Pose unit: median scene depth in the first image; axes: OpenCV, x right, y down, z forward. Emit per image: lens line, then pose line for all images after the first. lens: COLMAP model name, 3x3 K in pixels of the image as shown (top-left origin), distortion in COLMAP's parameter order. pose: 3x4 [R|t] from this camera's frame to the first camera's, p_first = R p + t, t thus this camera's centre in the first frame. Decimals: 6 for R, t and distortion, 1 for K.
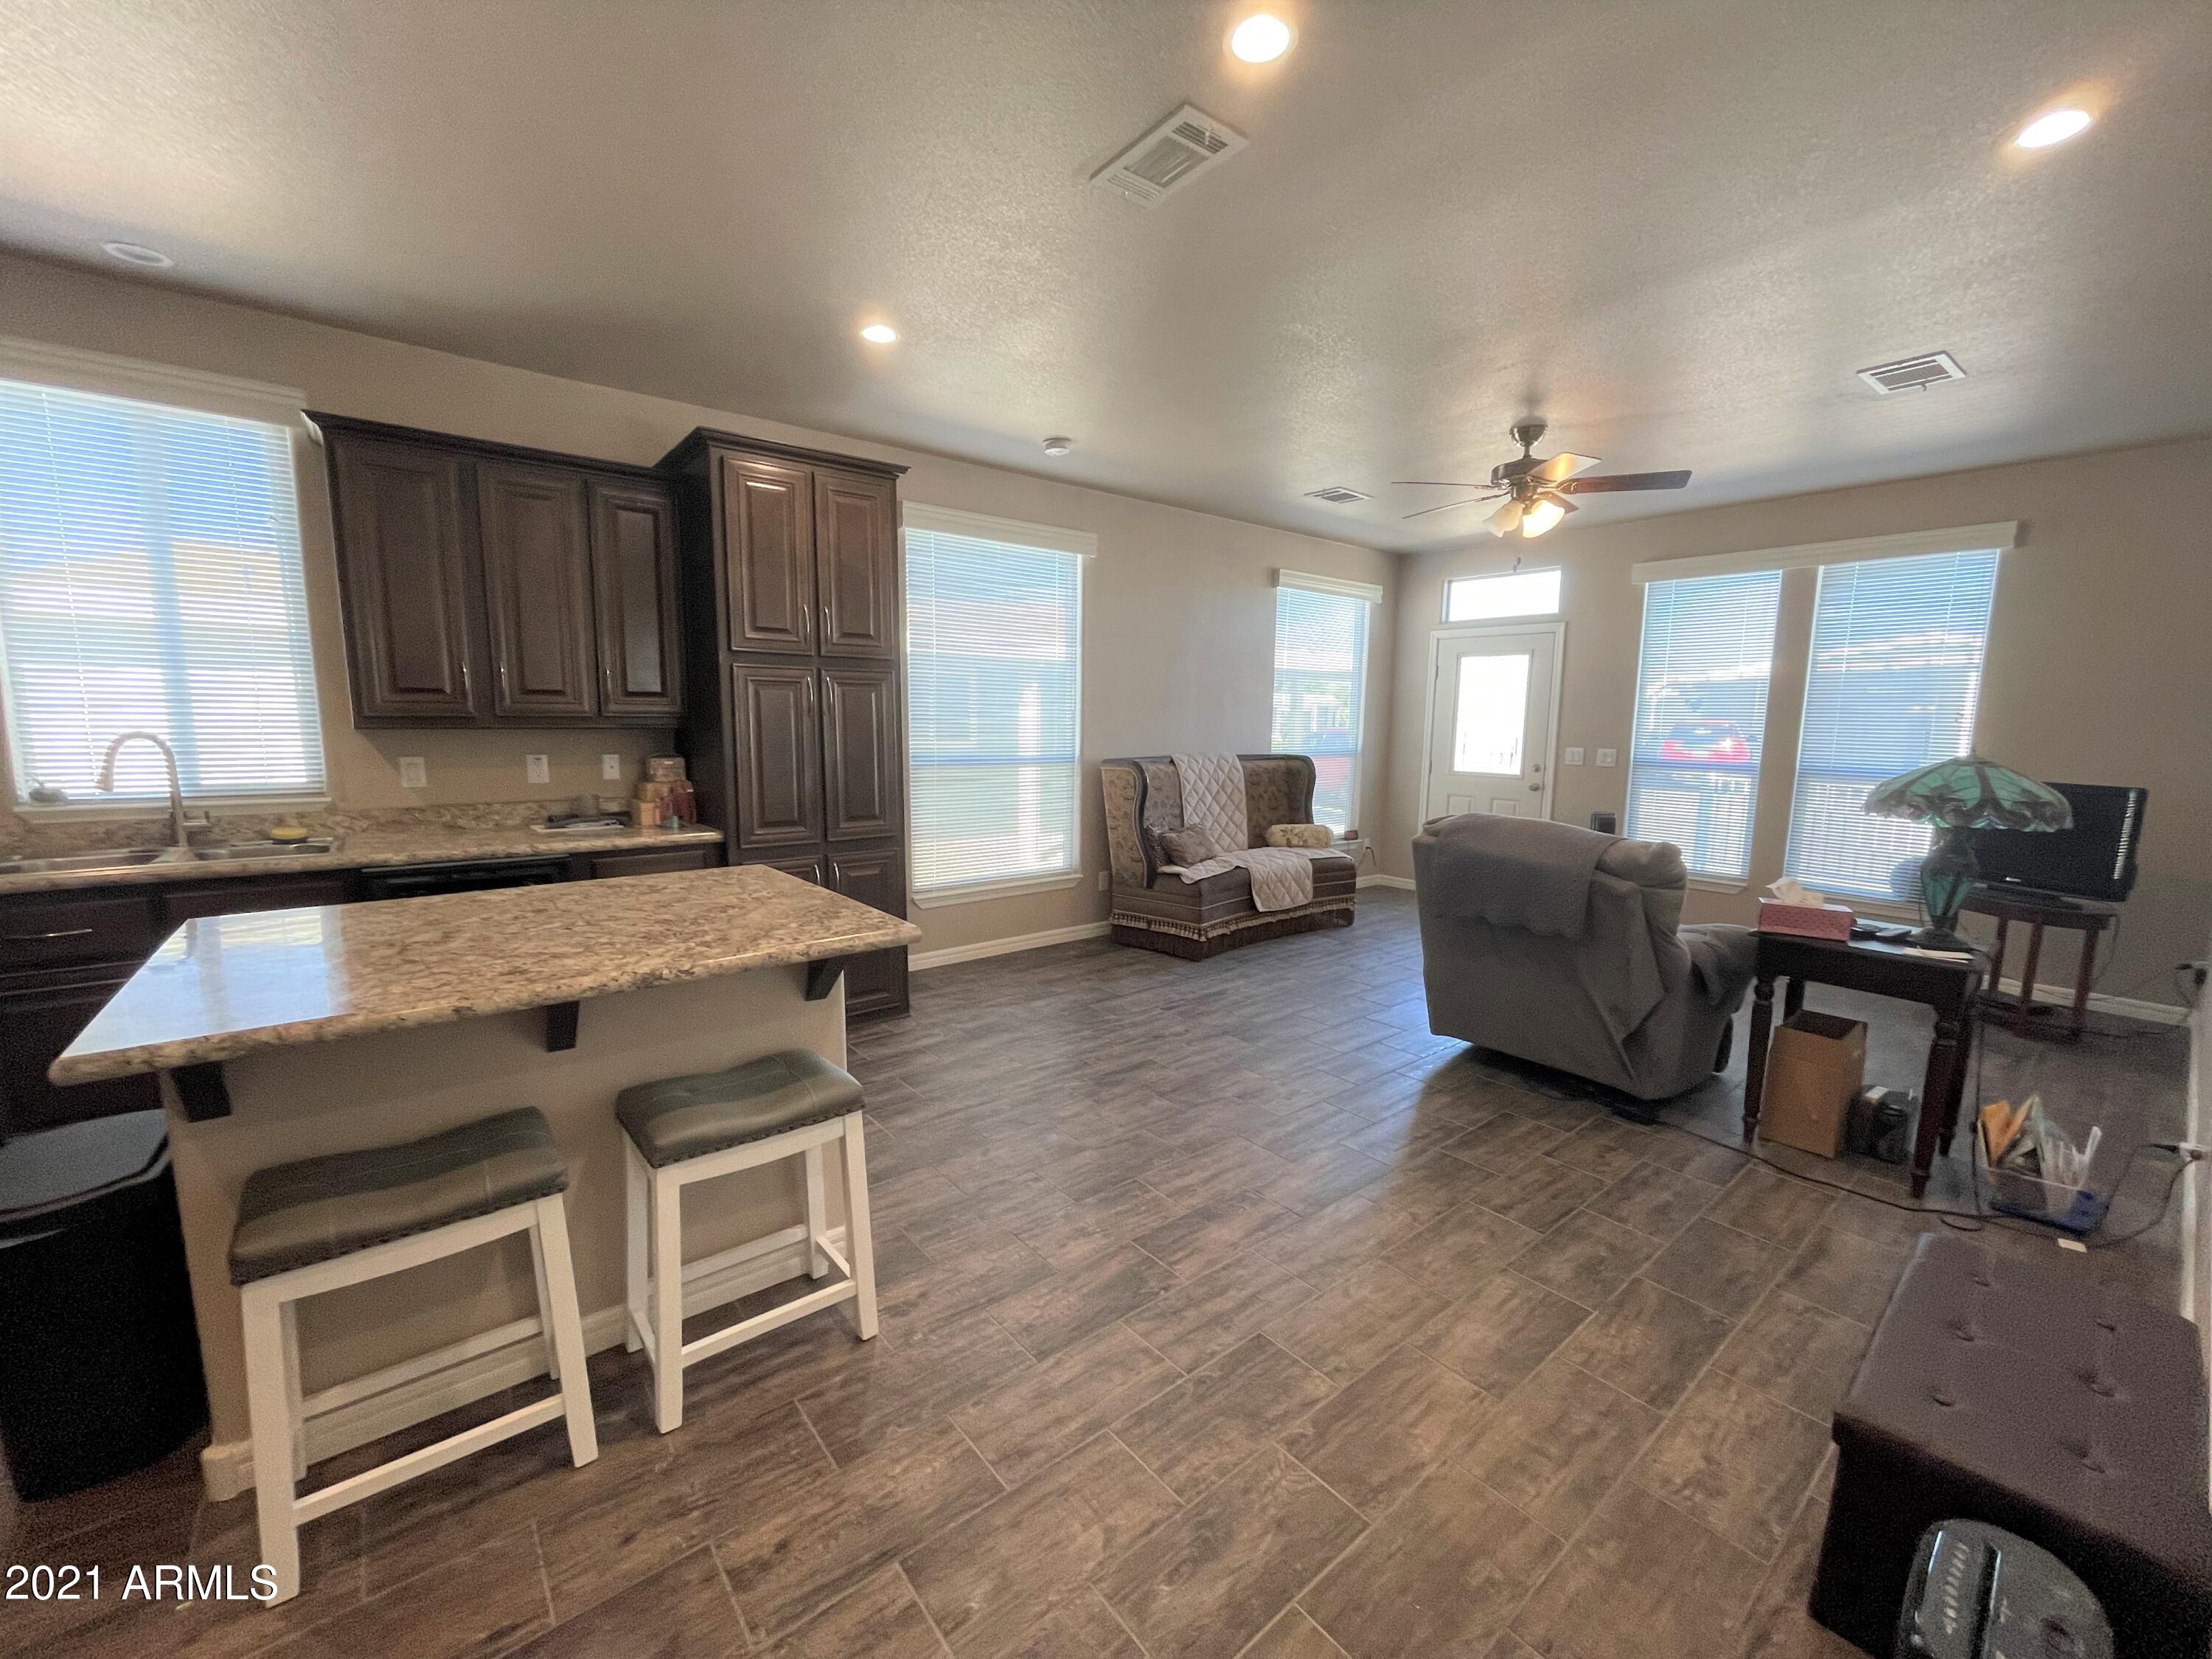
lens RADIAL K [[890.5, 0, 1095.8], [0, 890.5, 838.3], [0, 0, 1]] dist [-0.002207, 0.000523]
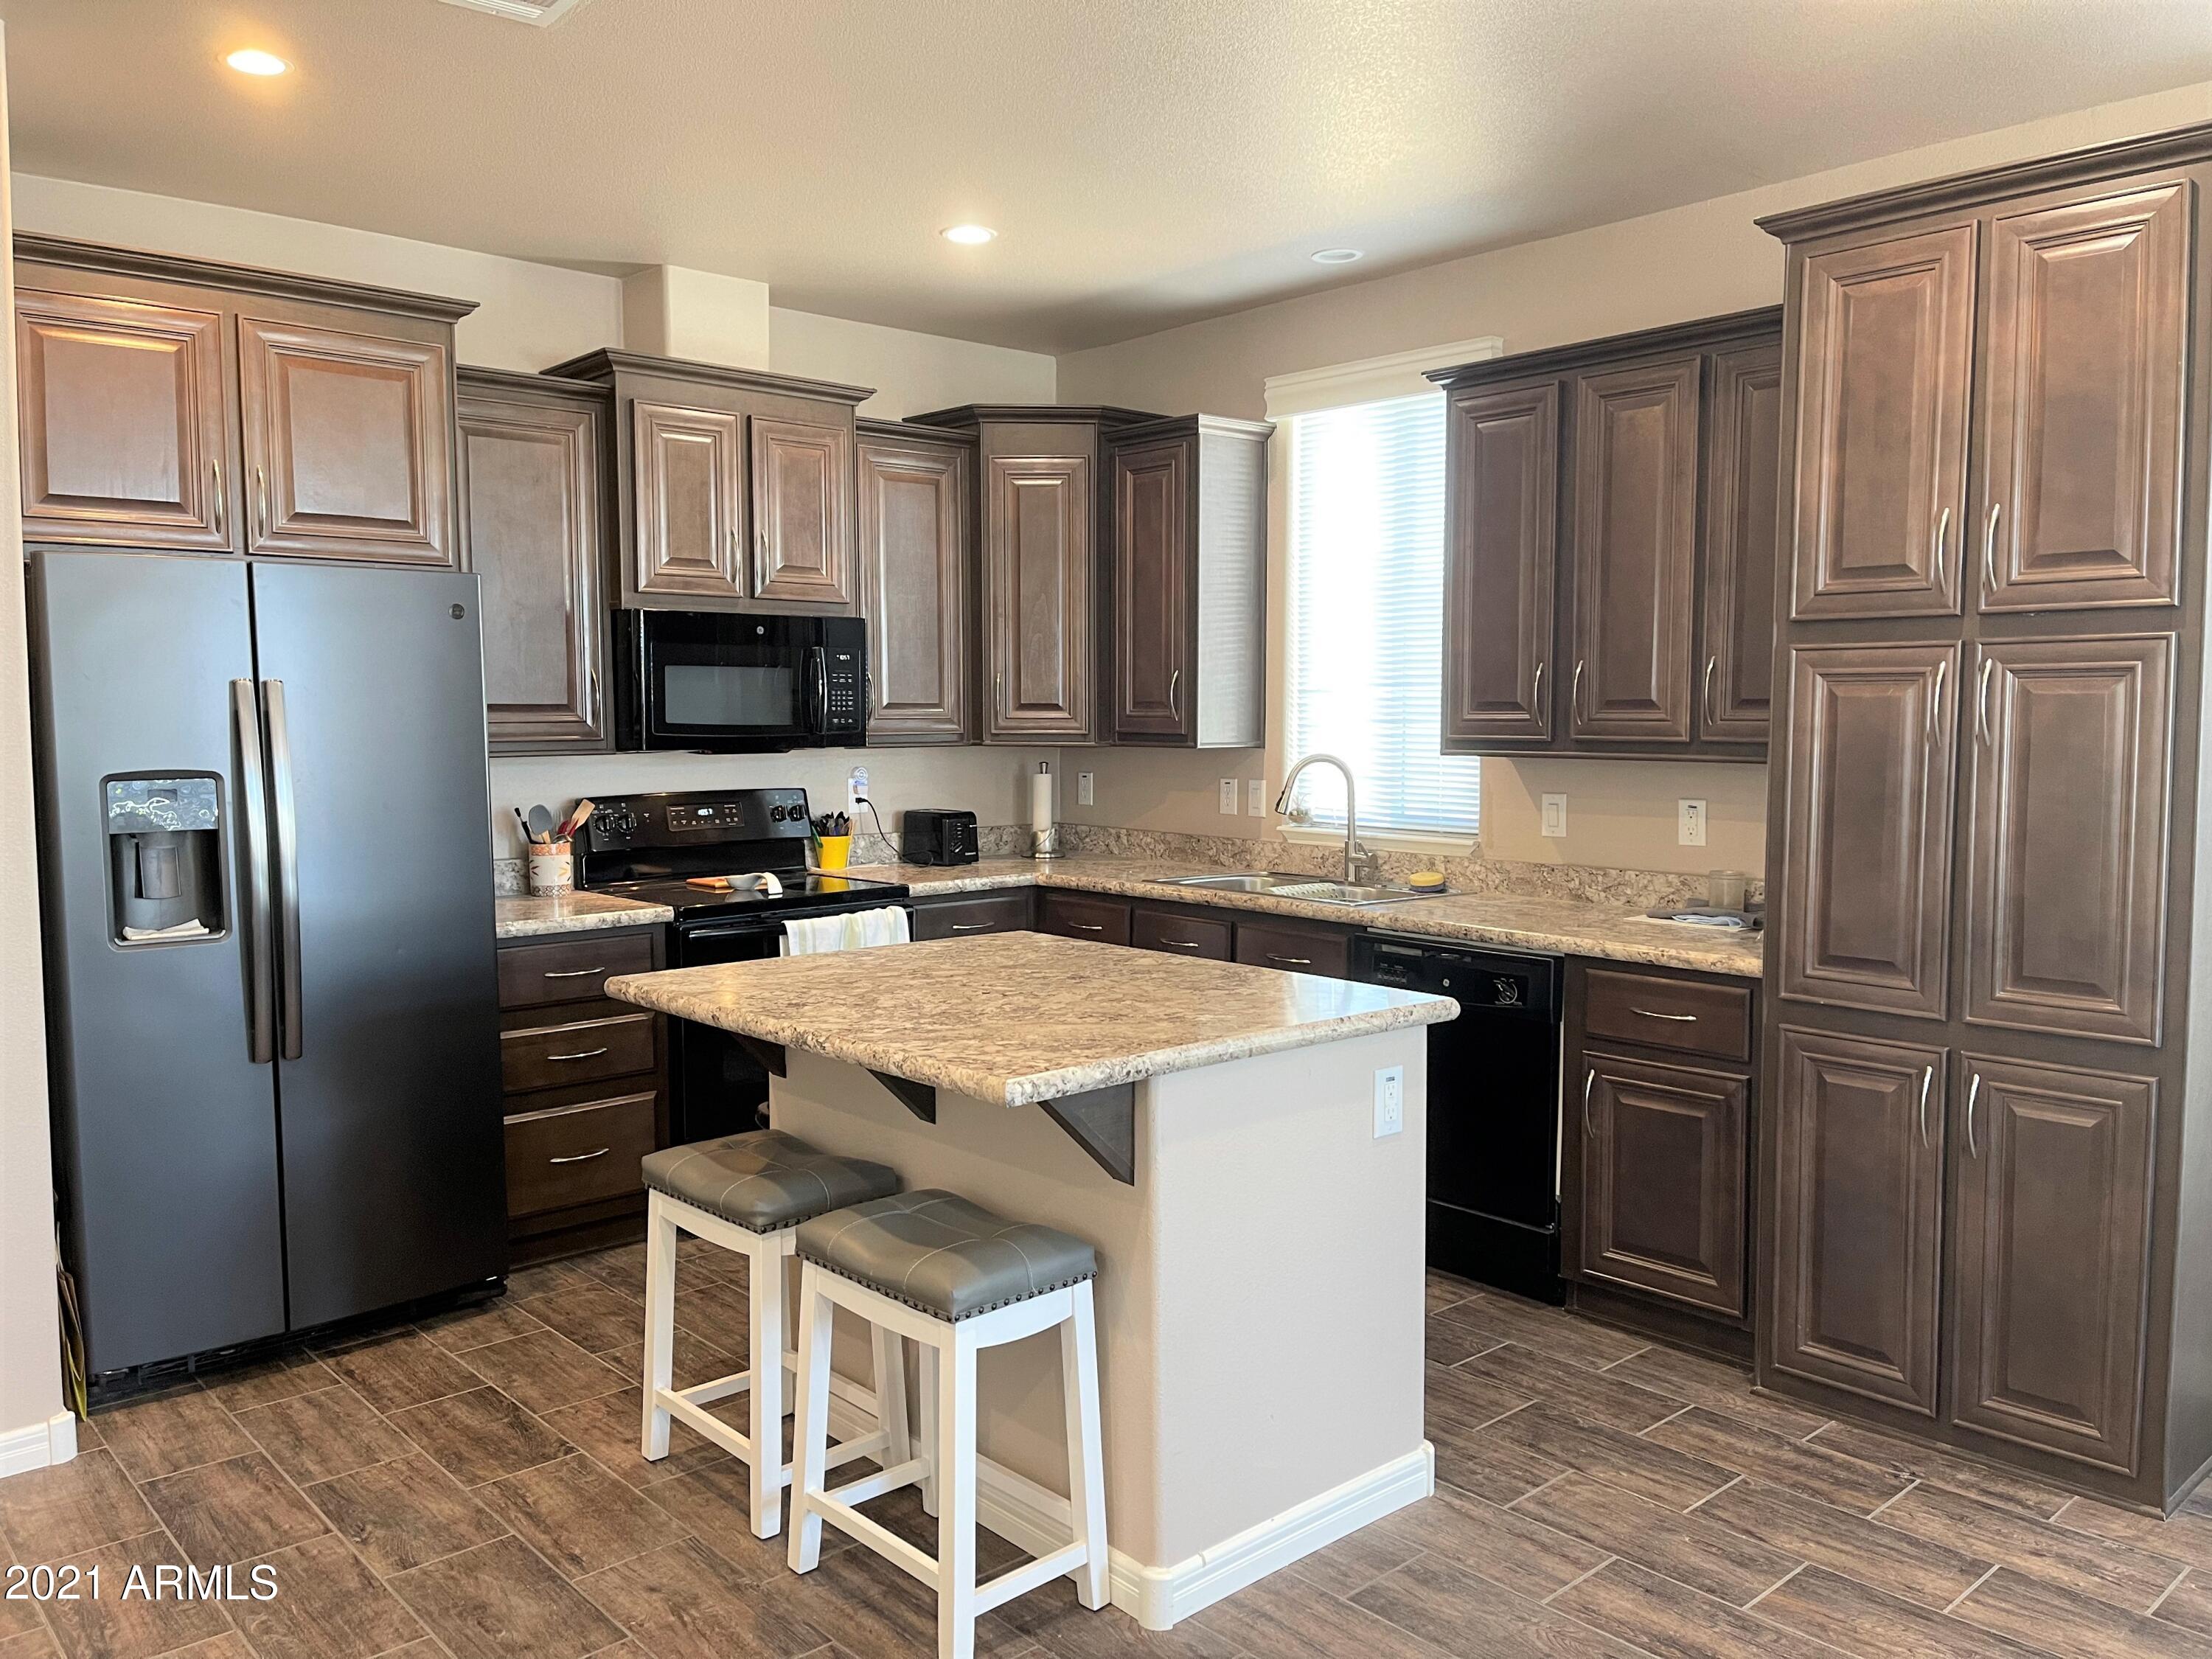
lens RADIAL K [[1666.9, 0, 1108.7], [0, 1666.9, 834.2], [0, 0, 1]] dist [0.073460, -0.074006]
pose [[0.056501, 0.065610, -0.996244, 0.550856], [-0.135193, 0.989151, 0.057475, -0.086084], [0.989207, 0.131438, 0.064758, 0.539390]]
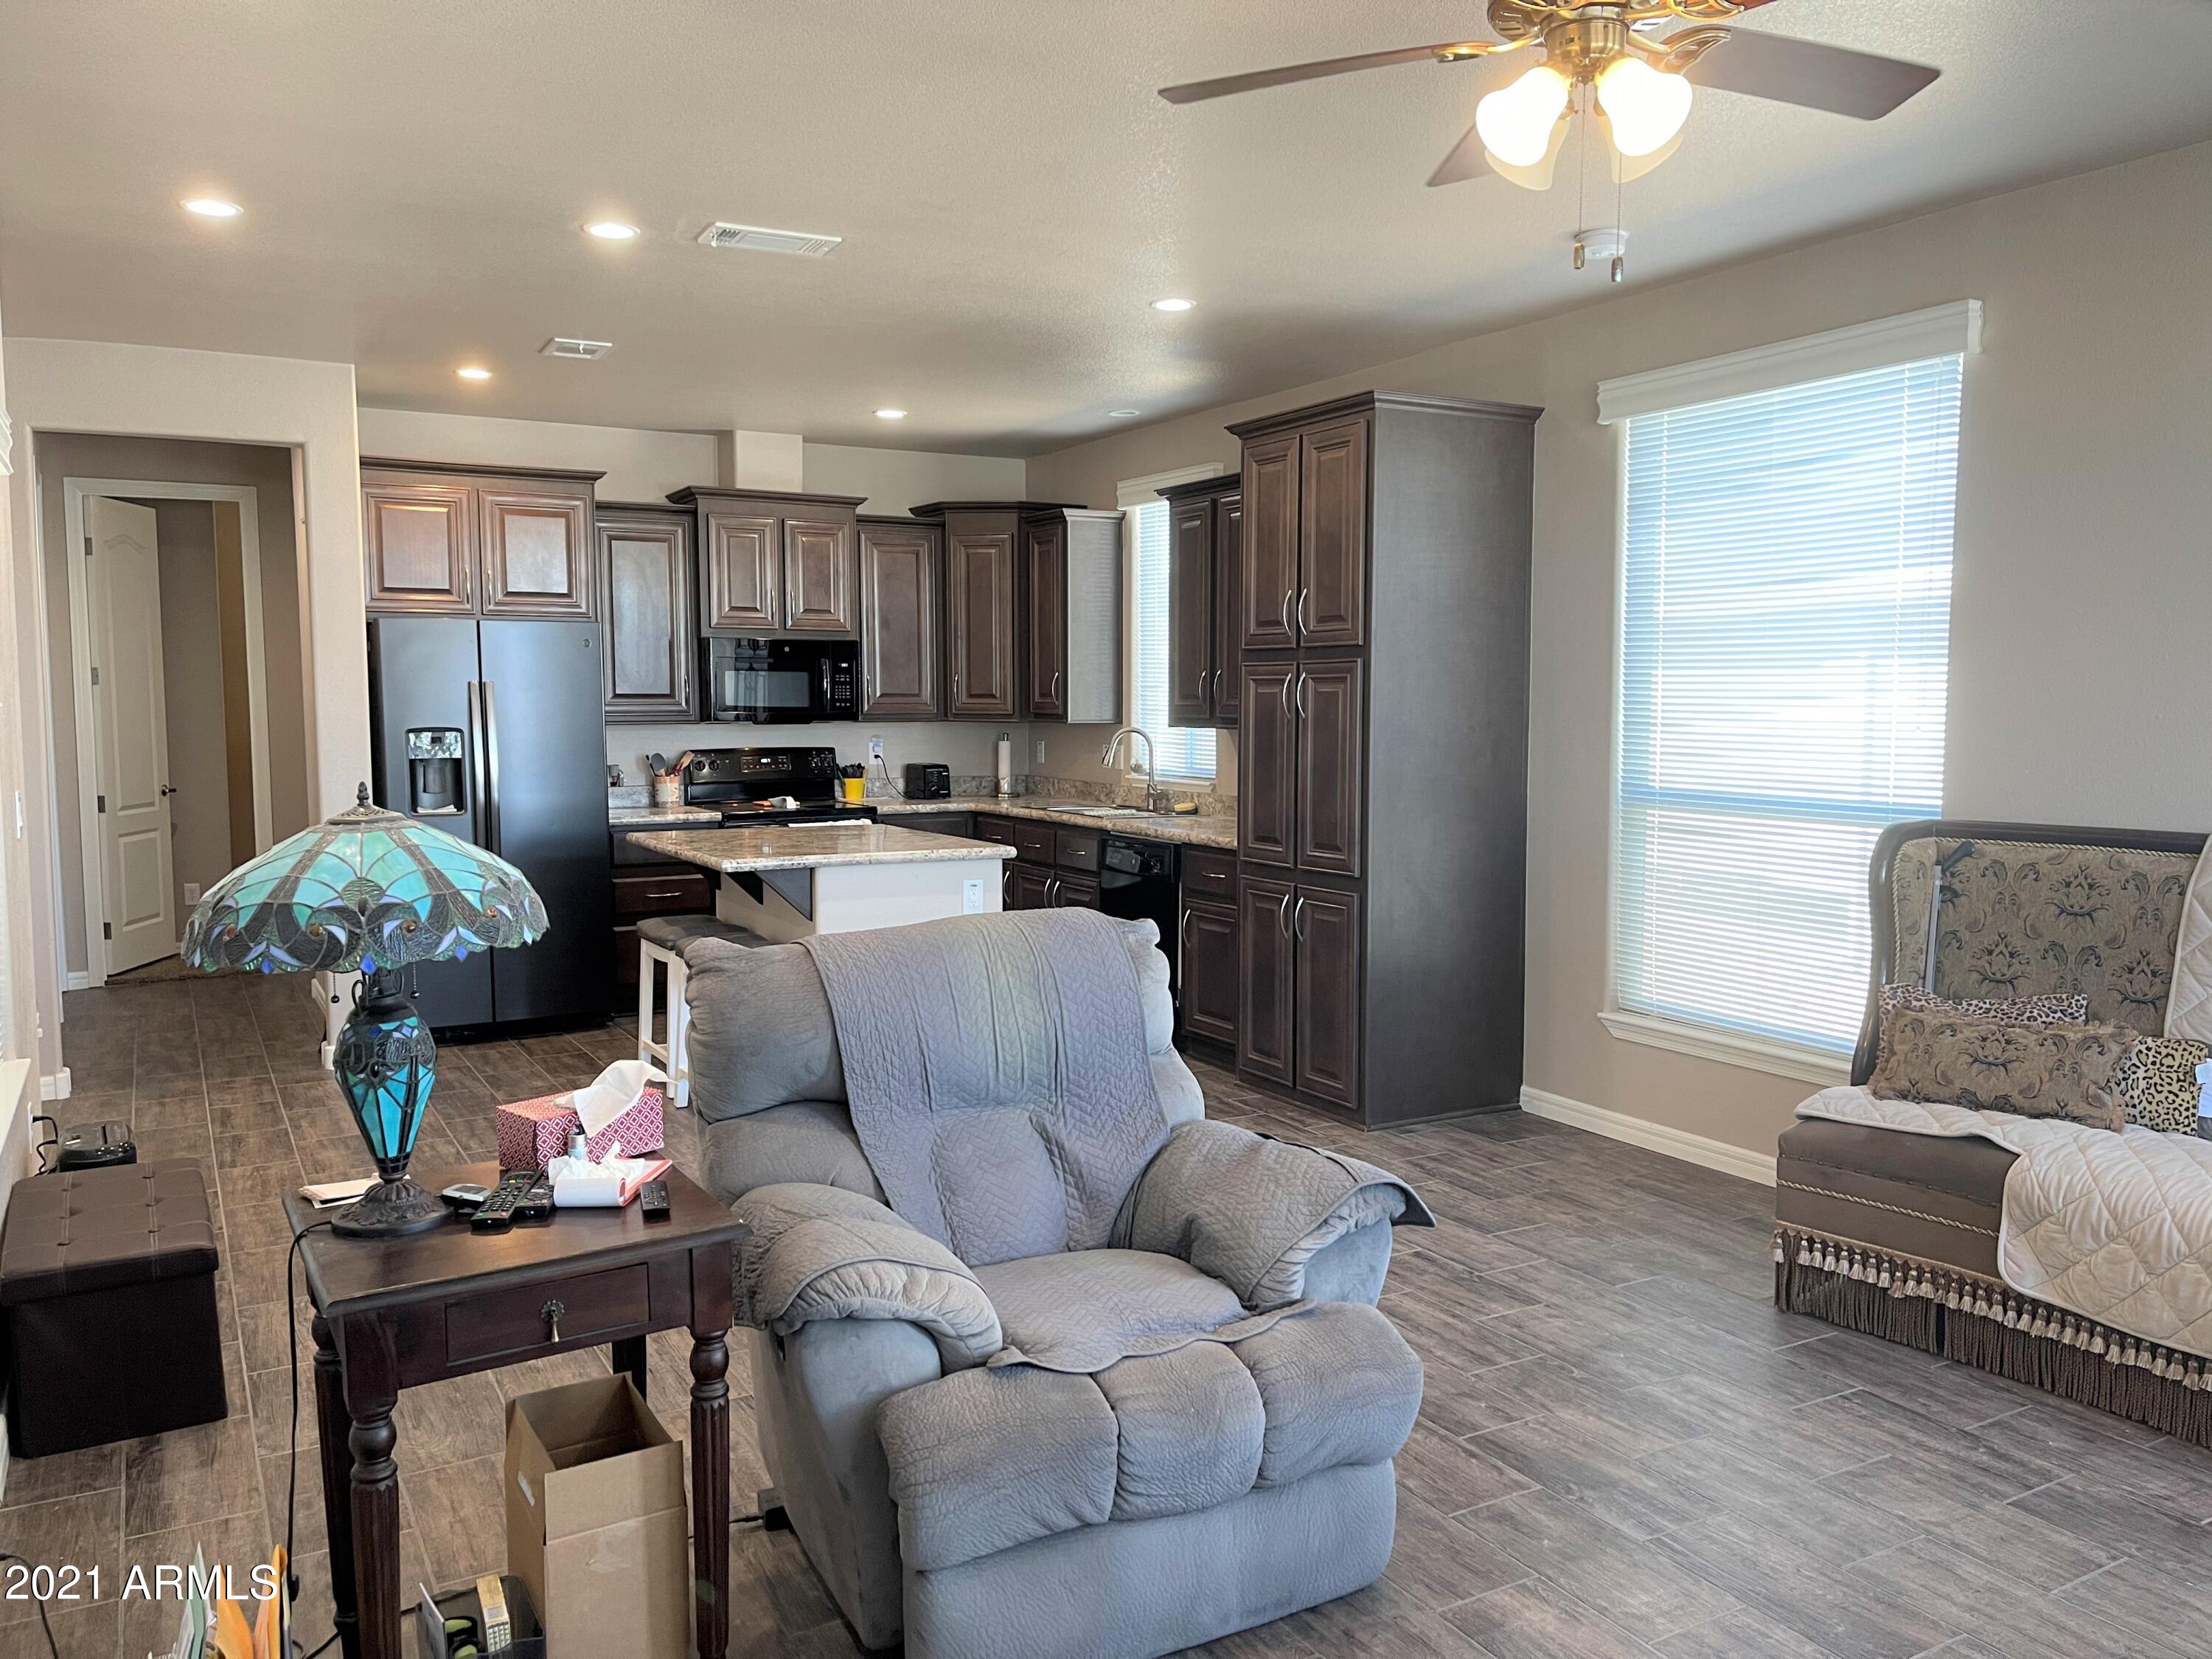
lens RADIAL K [[1666.9, 0, 1108.7], [0, 1666.9, 834.2], [0, 0, 1]] dist [0.073460, -0.074006]
pose [[-0.159395, 0.071176, -0.984646, 1.328682], [-0.137276, 0.986110, 0.093504, -0.158309], [0.977624, 0.150072, -0.147410, 1.117759]]
